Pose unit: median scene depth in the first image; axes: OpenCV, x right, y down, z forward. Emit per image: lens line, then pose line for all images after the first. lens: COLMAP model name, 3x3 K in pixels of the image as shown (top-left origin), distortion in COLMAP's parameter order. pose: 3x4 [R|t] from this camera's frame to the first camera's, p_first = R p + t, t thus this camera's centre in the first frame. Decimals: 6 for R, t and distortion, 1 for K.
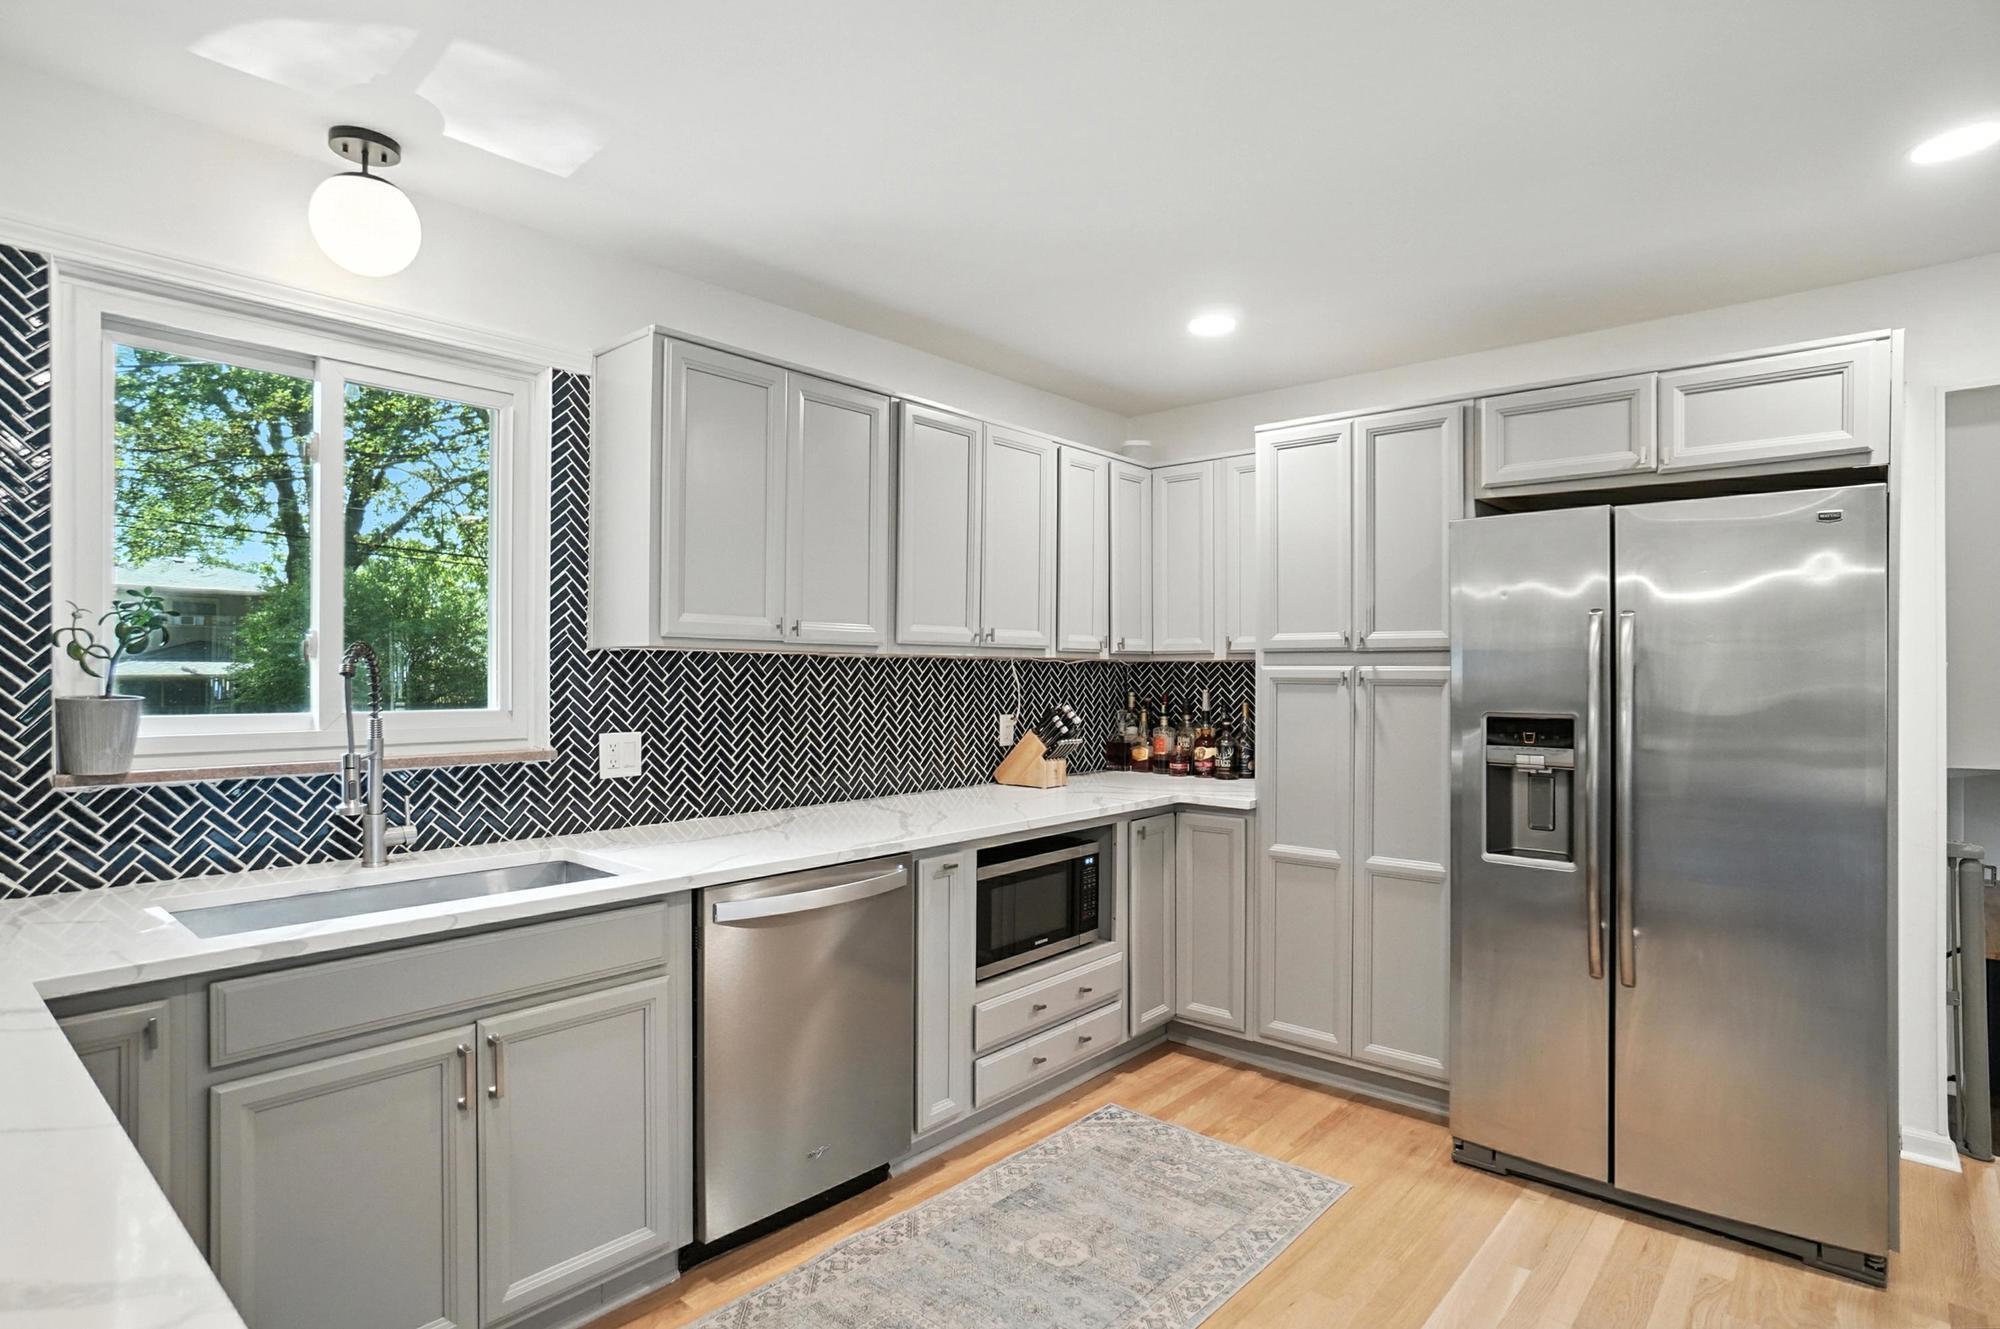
lens RADIAL K [[1054.0, 0, 977.7], [0, 1054.0, 667.7], [0, 0, 1]] dist [-0.003215, 0.000645]
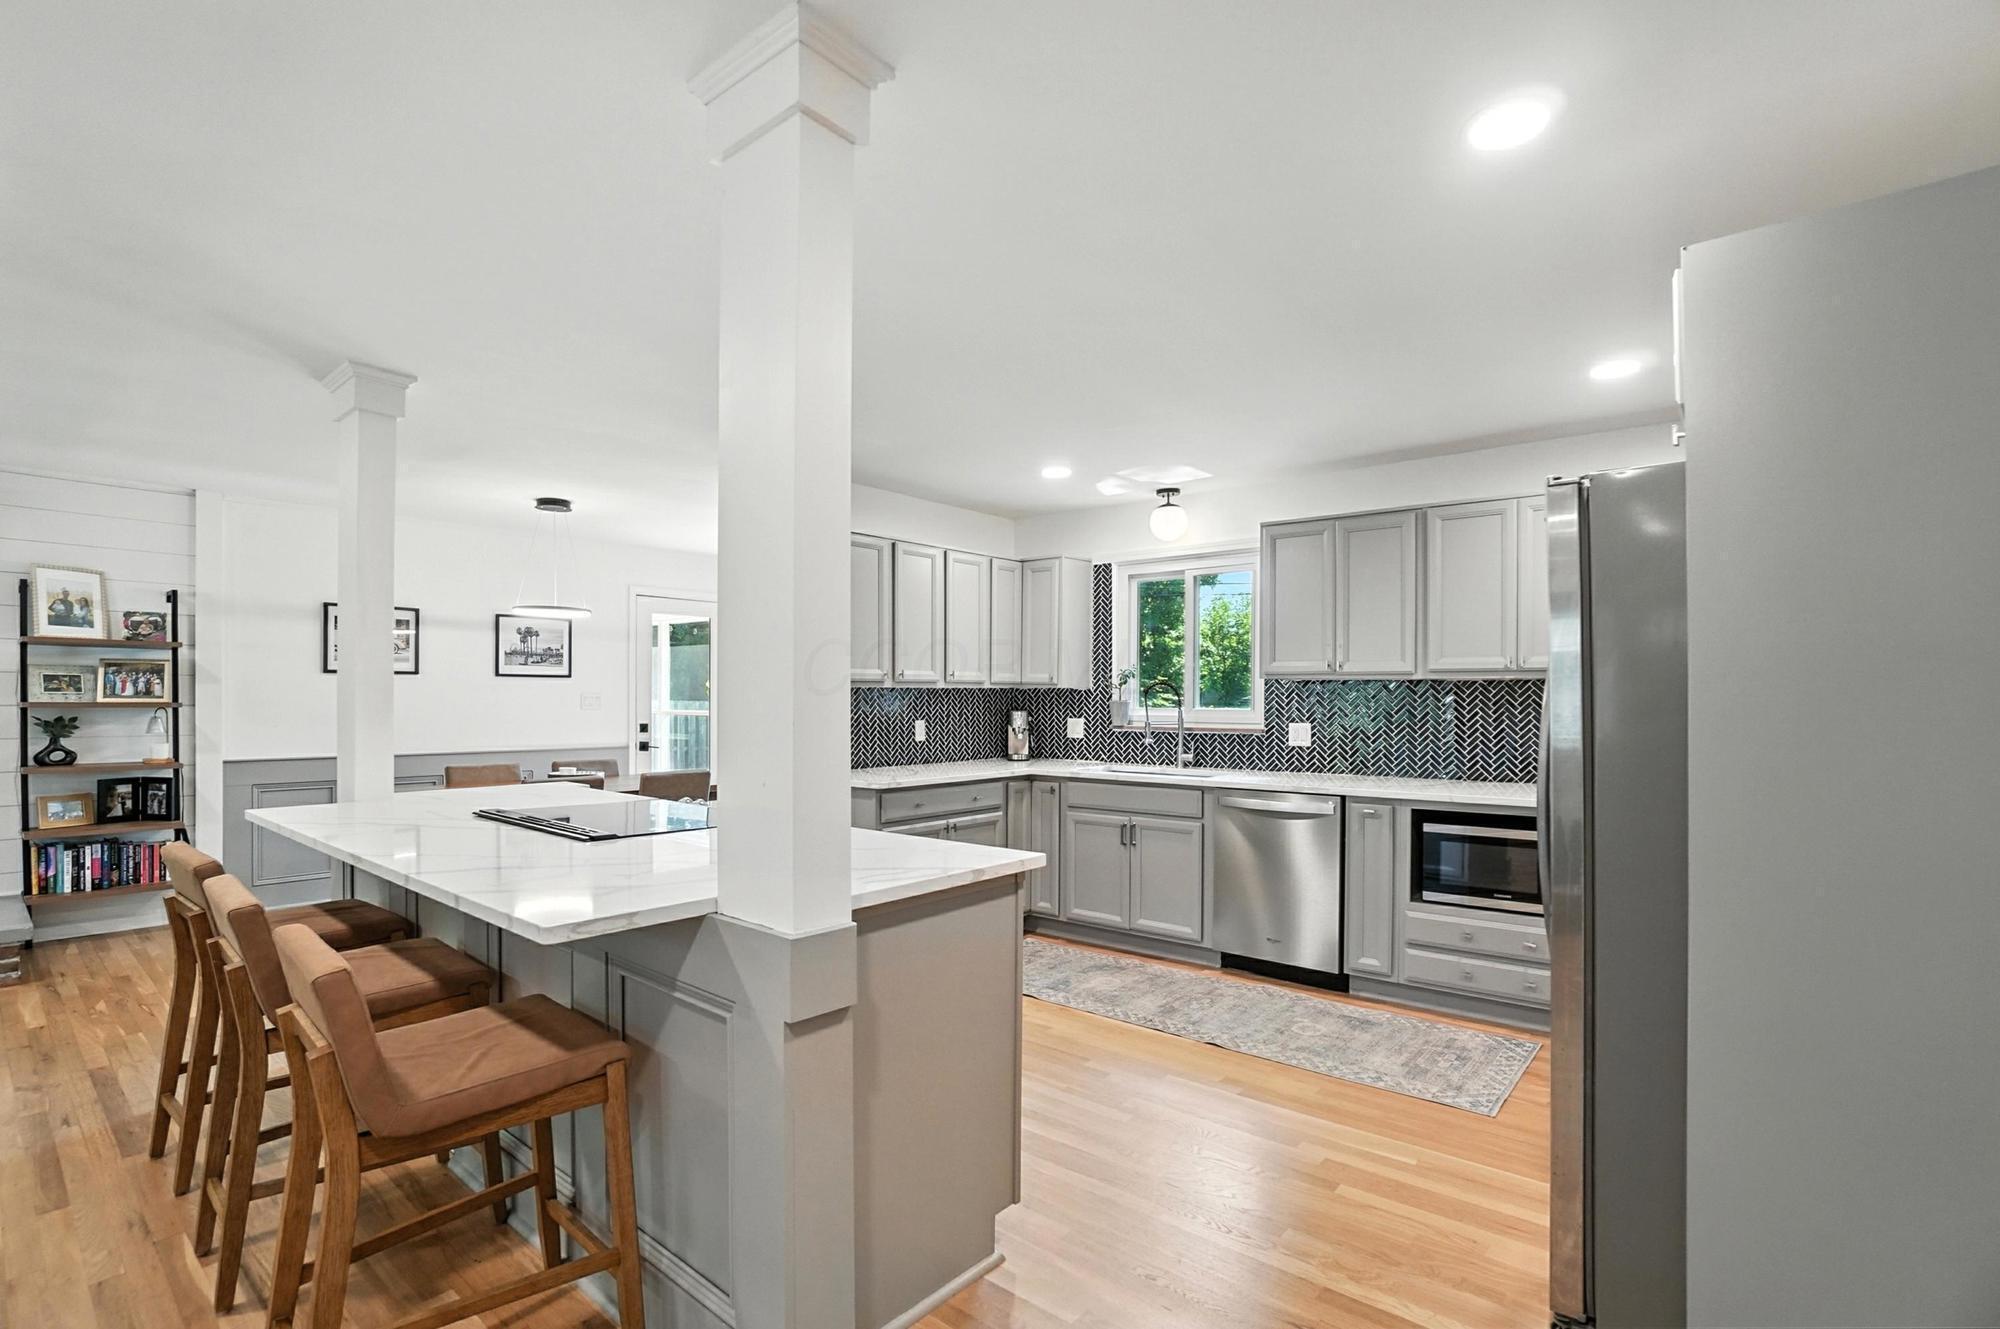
lens RADIAL K [[922.2, 0, 1000.6], [0, 922.2, 695.2], [0, 0, 1]] dist [-0.016156, 0.000701]
pose [[0.034693, -0.002817, -0.999394, 1.283823], [0.004547, 0.999986, -0.002661, 0.011943], [0.999388, -0.004452, 0.034706, 0.376984]]
